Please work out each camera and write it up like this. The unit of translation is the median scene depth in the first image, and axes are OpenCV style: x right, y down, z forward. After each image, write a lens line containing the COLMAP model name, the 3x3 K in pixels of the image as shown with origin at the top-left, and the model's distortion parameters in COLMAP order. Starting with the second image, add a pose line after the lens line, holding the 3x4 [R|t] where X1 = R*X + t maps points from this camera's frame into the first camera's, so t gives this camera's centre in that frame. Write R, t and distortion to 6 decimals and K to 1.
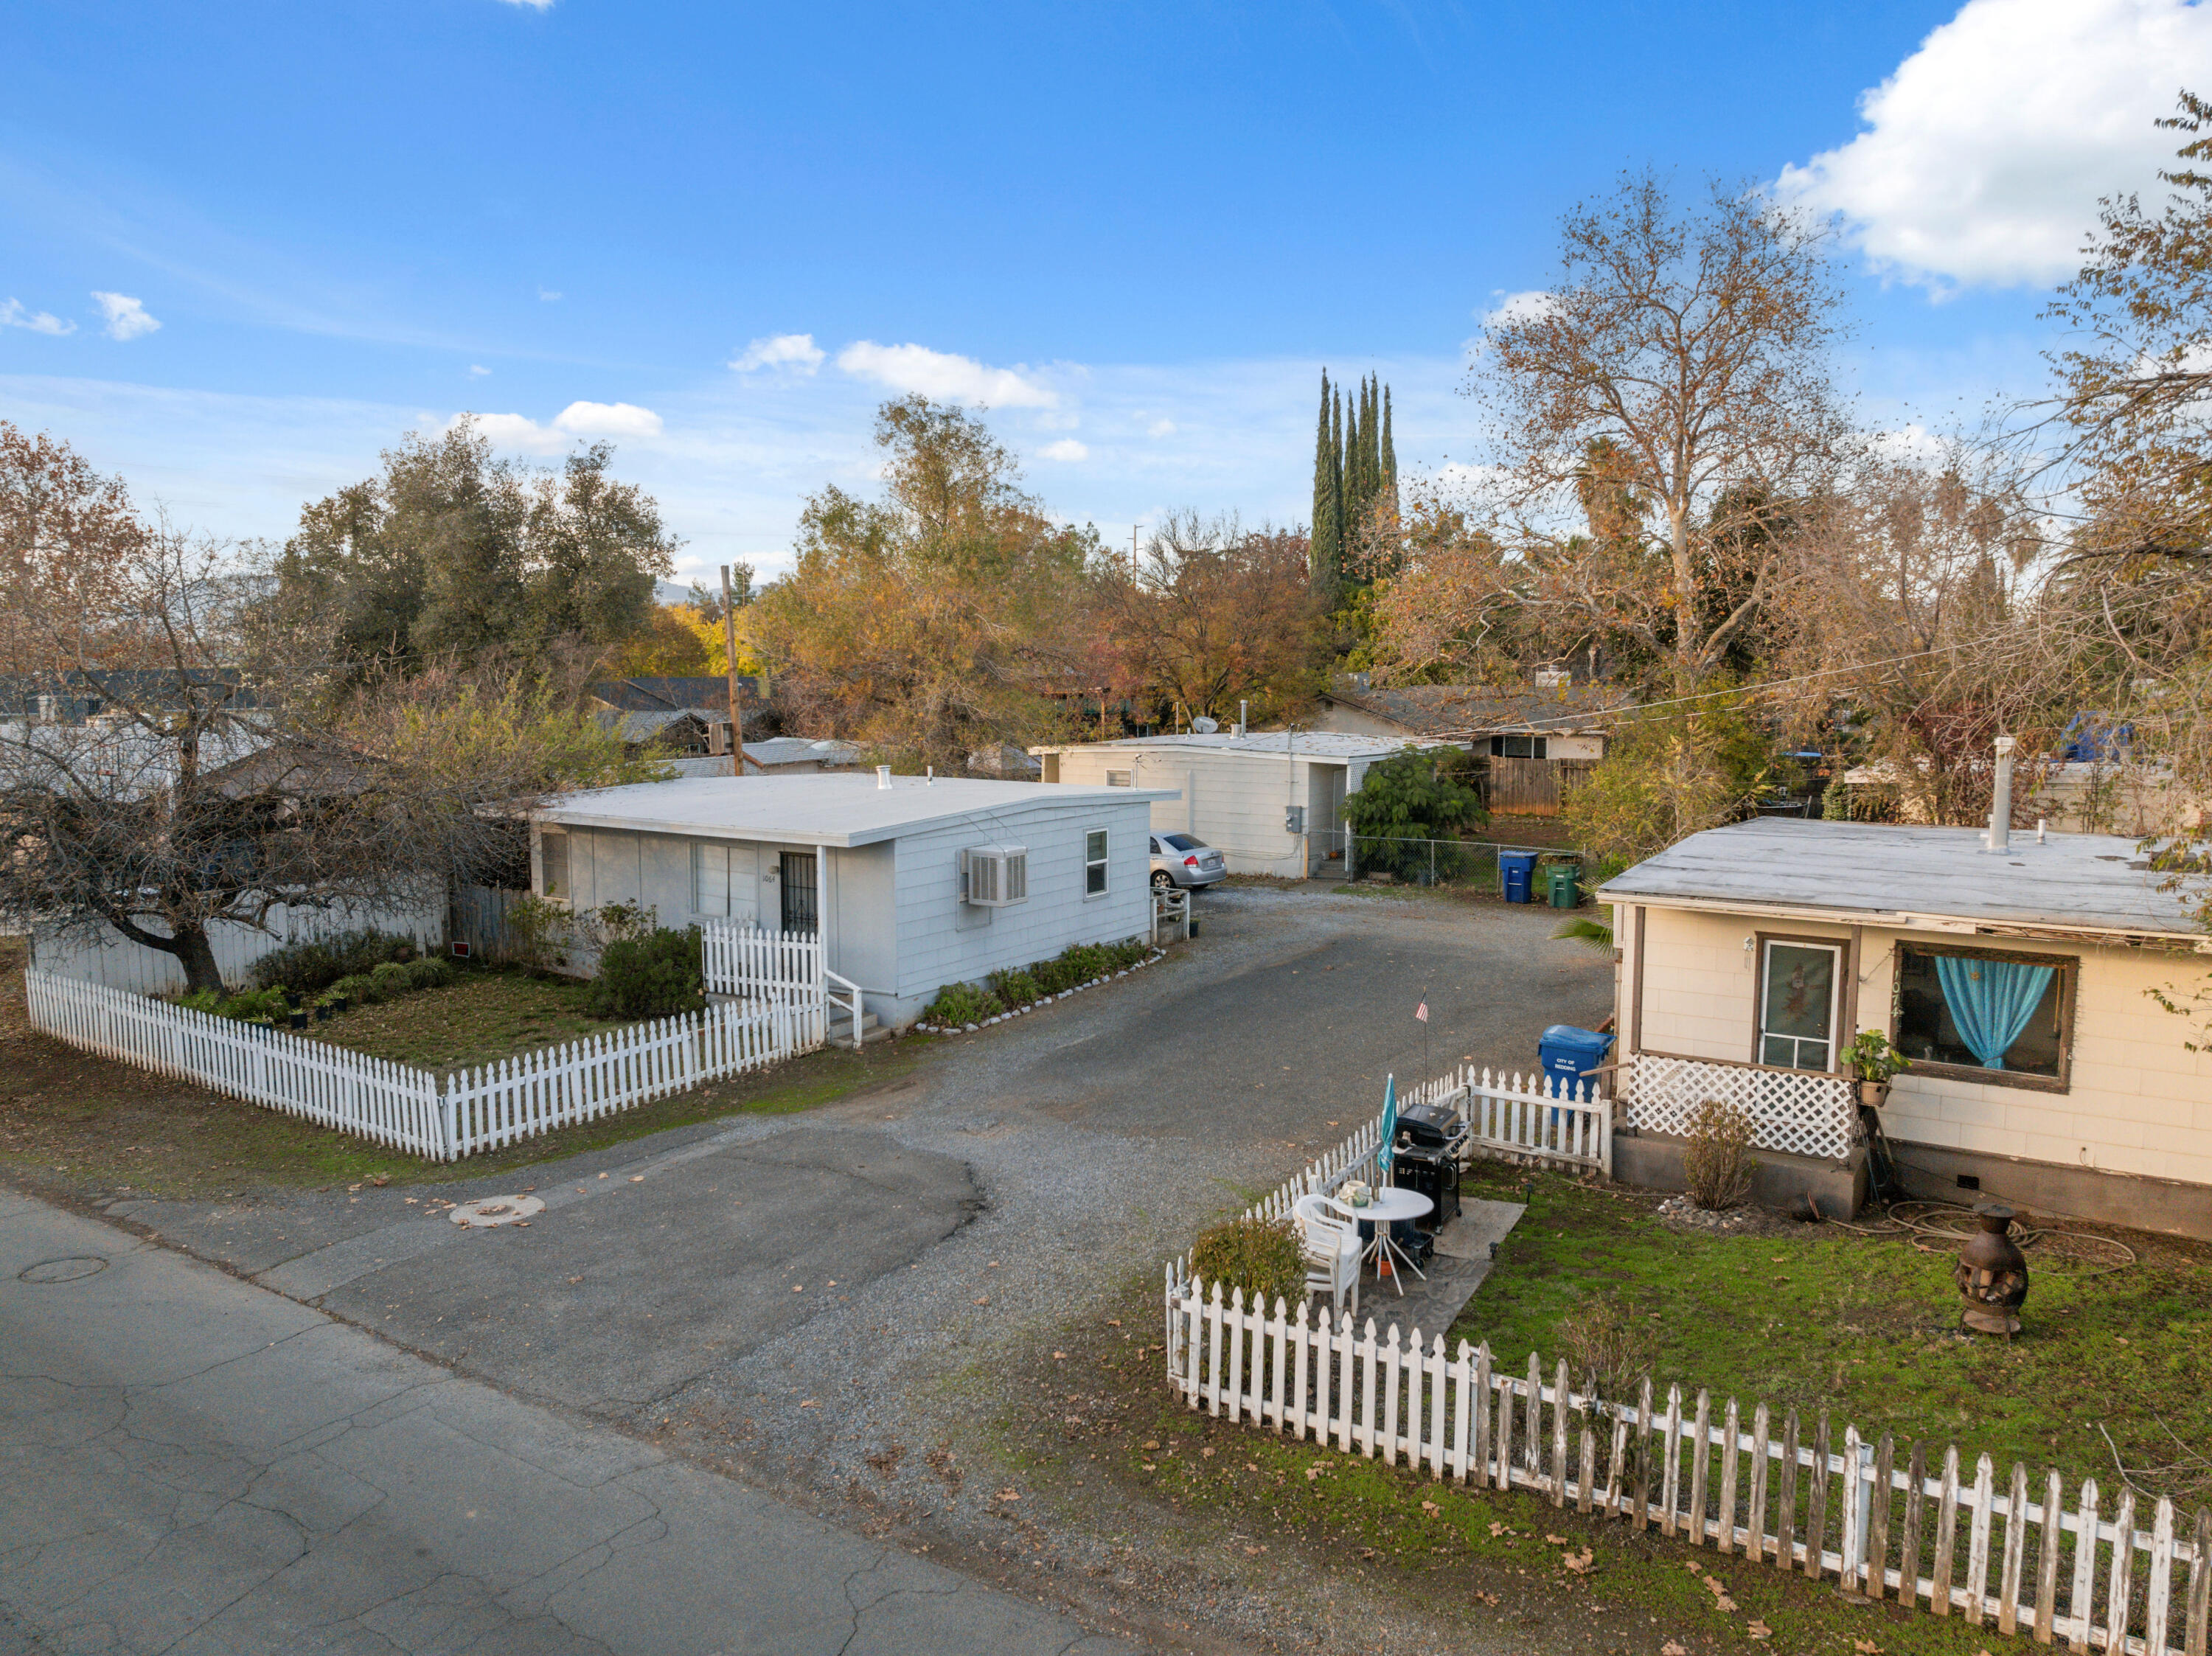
lens RADIAL K [[1550.7, 0, 1118.3], [0, 1550.7, 822.0], [0, 0, 1]] dist [-0.036130, -0.000883]
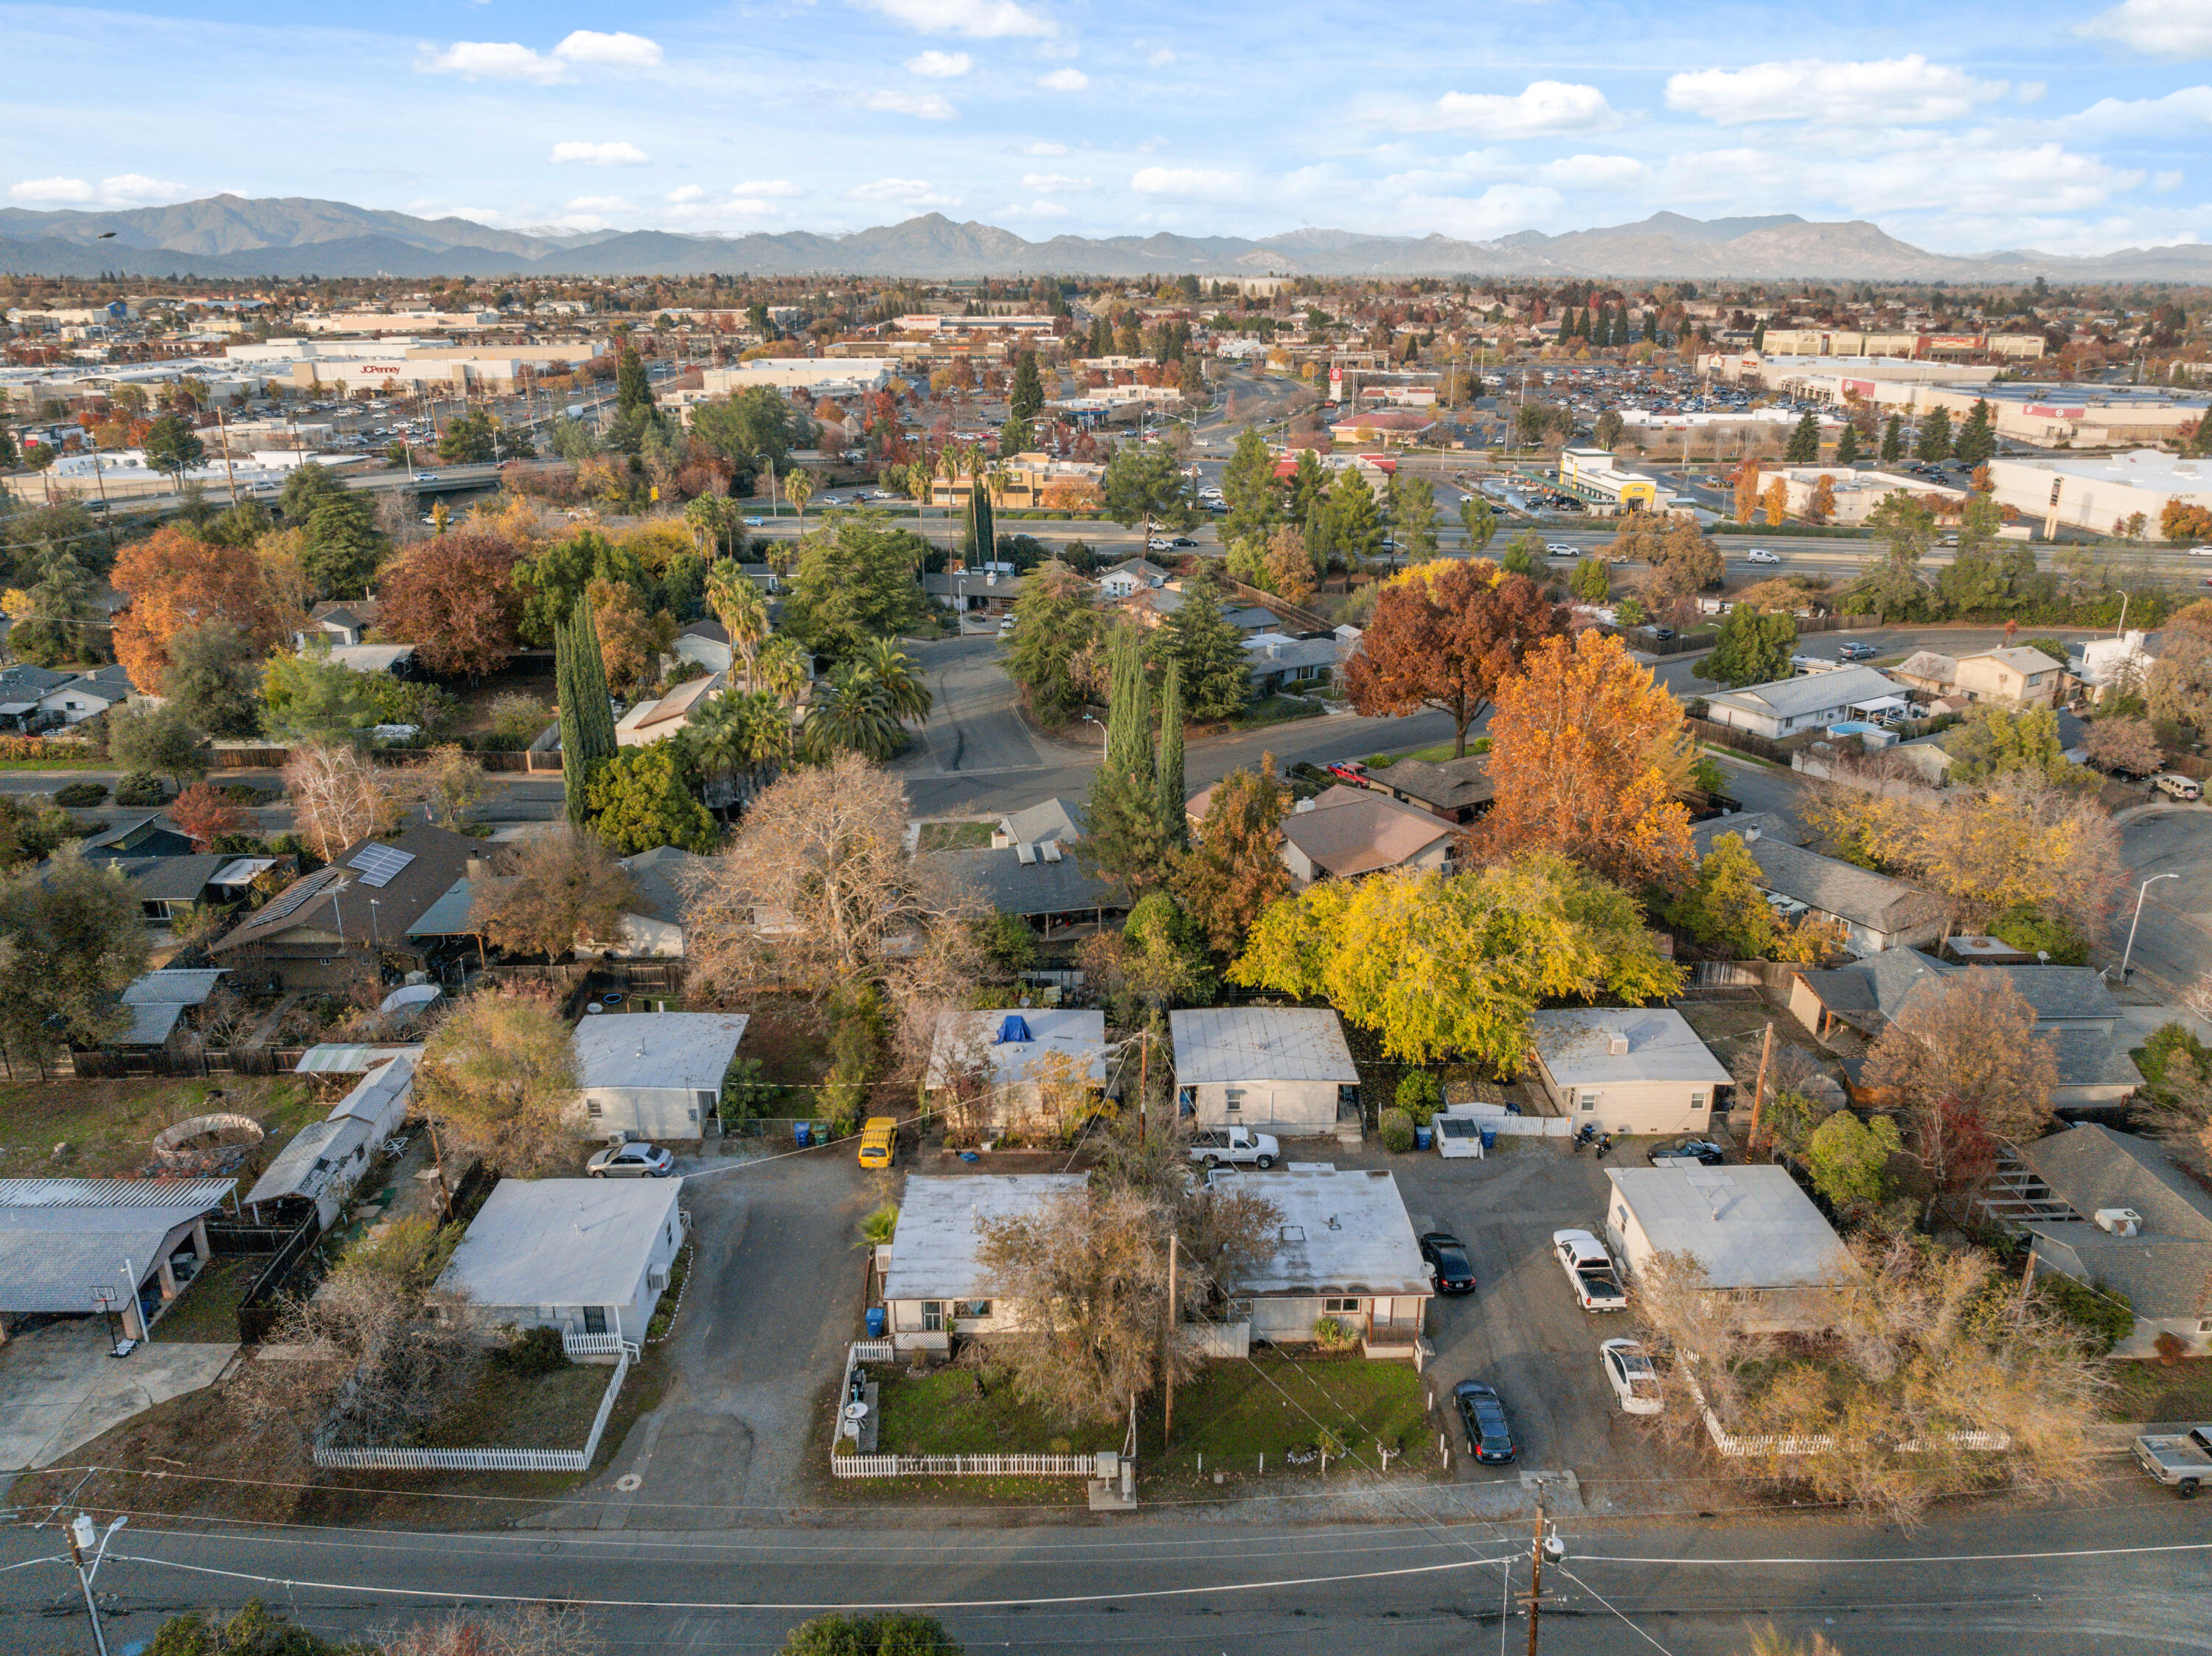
lens RADIAL K [[1550.7, 0, 1118.3], [0, 1550.7, 822.0], [0, 0, 1]] dist [-0.036130, -0.000883]
pose [[0.830302, -0.183433, 0.526262, -1.094715], [0.054478, 0.966474, 0.250919, -2.194284], [-0.554645, -0.179669, 0.812458, -2.428517]]
